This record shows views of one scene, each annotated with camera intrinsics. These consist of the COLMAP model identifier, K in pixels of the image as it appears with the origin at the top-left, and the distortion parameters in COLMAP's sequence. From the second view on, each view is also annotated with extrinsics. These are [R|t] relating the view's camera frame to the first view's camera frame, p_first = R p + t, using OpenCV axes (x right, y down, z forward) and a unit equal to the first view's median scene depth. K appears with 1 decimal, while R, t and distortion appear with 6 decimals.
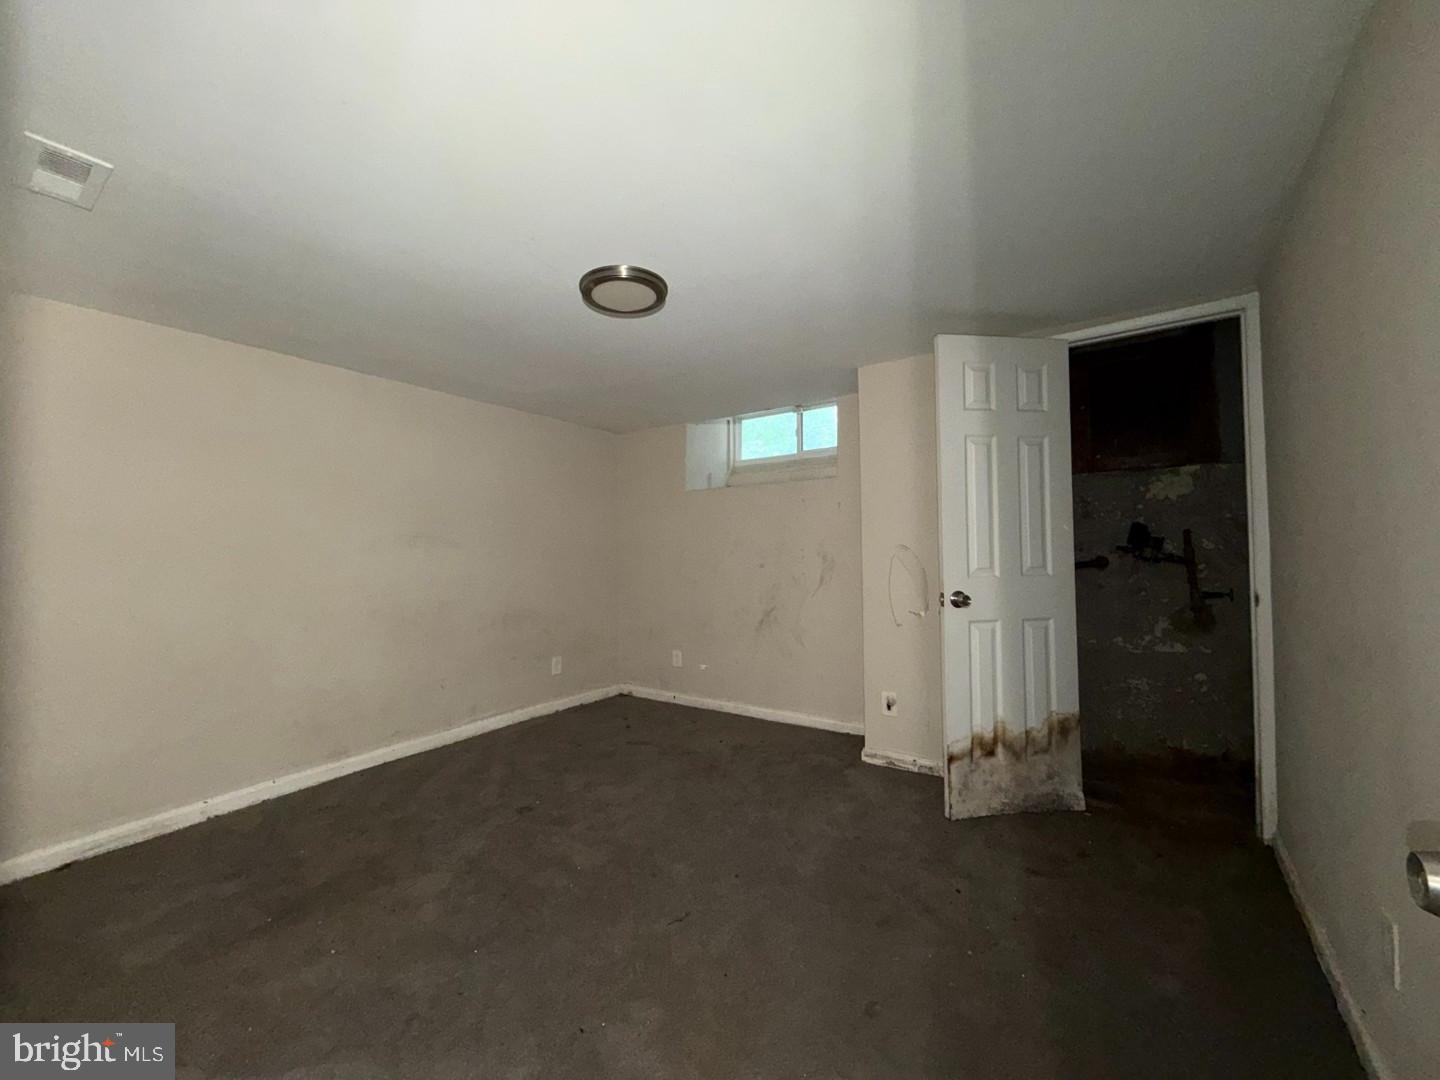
lens RADIAL K [[575.4, 0, 712.5], [0, 575.4, 544.0], [0, 0, 1]] dist [0.001140, 0.000276]
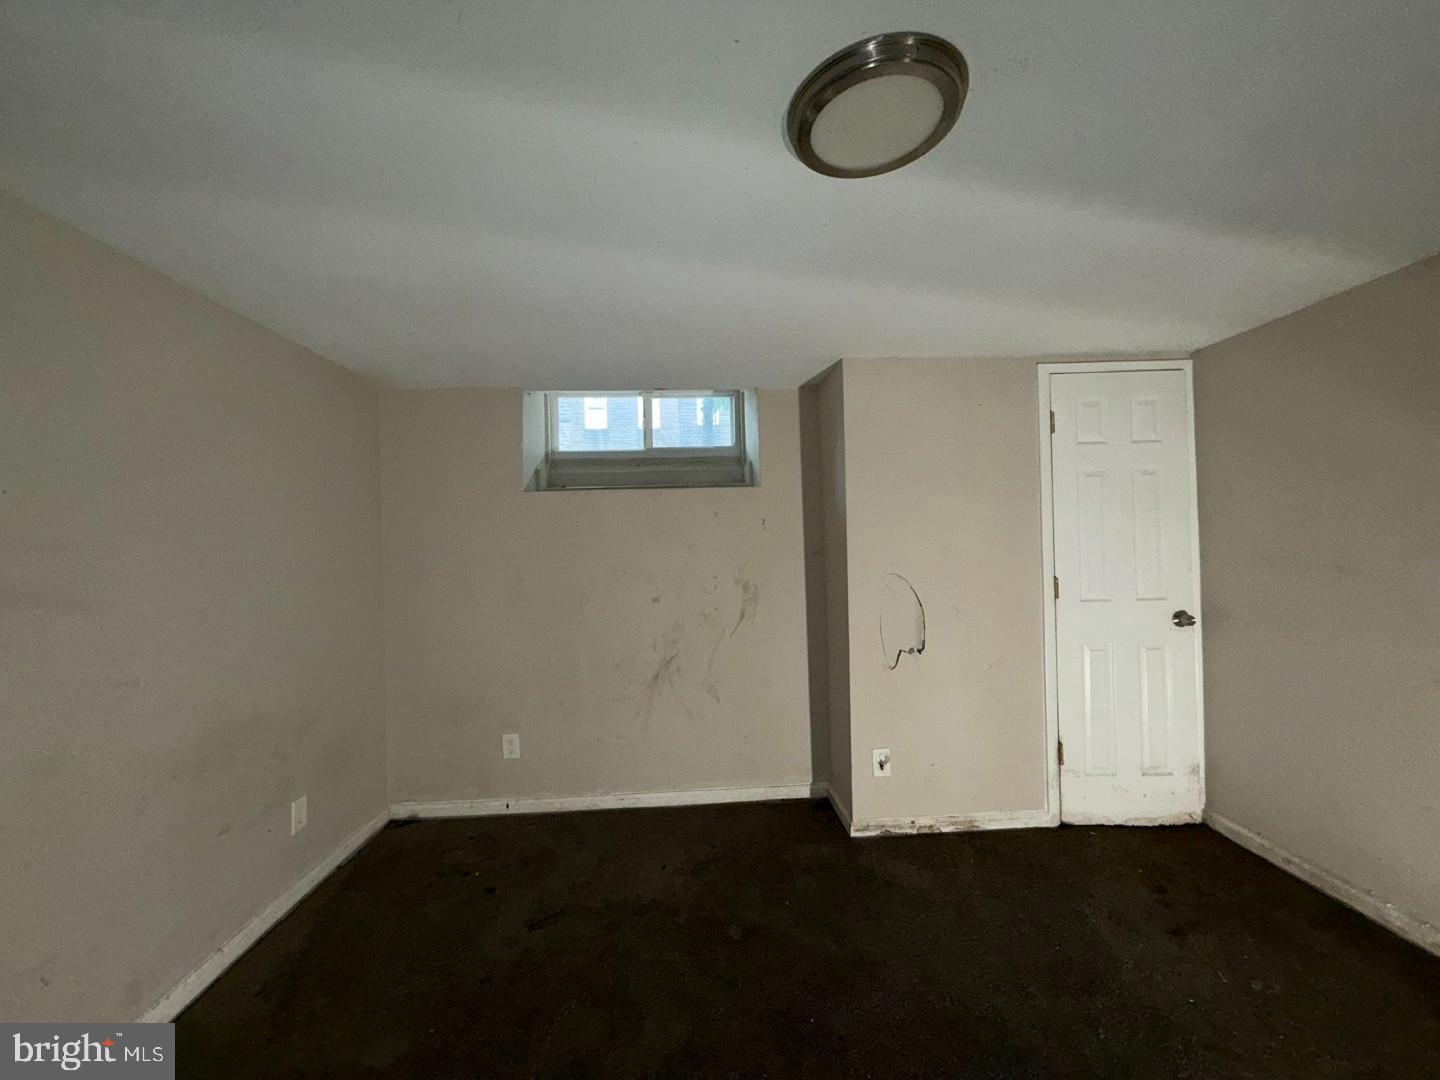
lens RADIAL K [[575.4, 0, 720.4], [0, 575.4, 542.8], [0, 0, 1]] dist [0.001140, 0.000276]
pose [[0.778890, -0.003008, 0.627153, -0.314625], [0.000605, 0.999992, 0.004044, -0.038226], [-0.627160, -0.002771, 0.778886, 0.373628]]
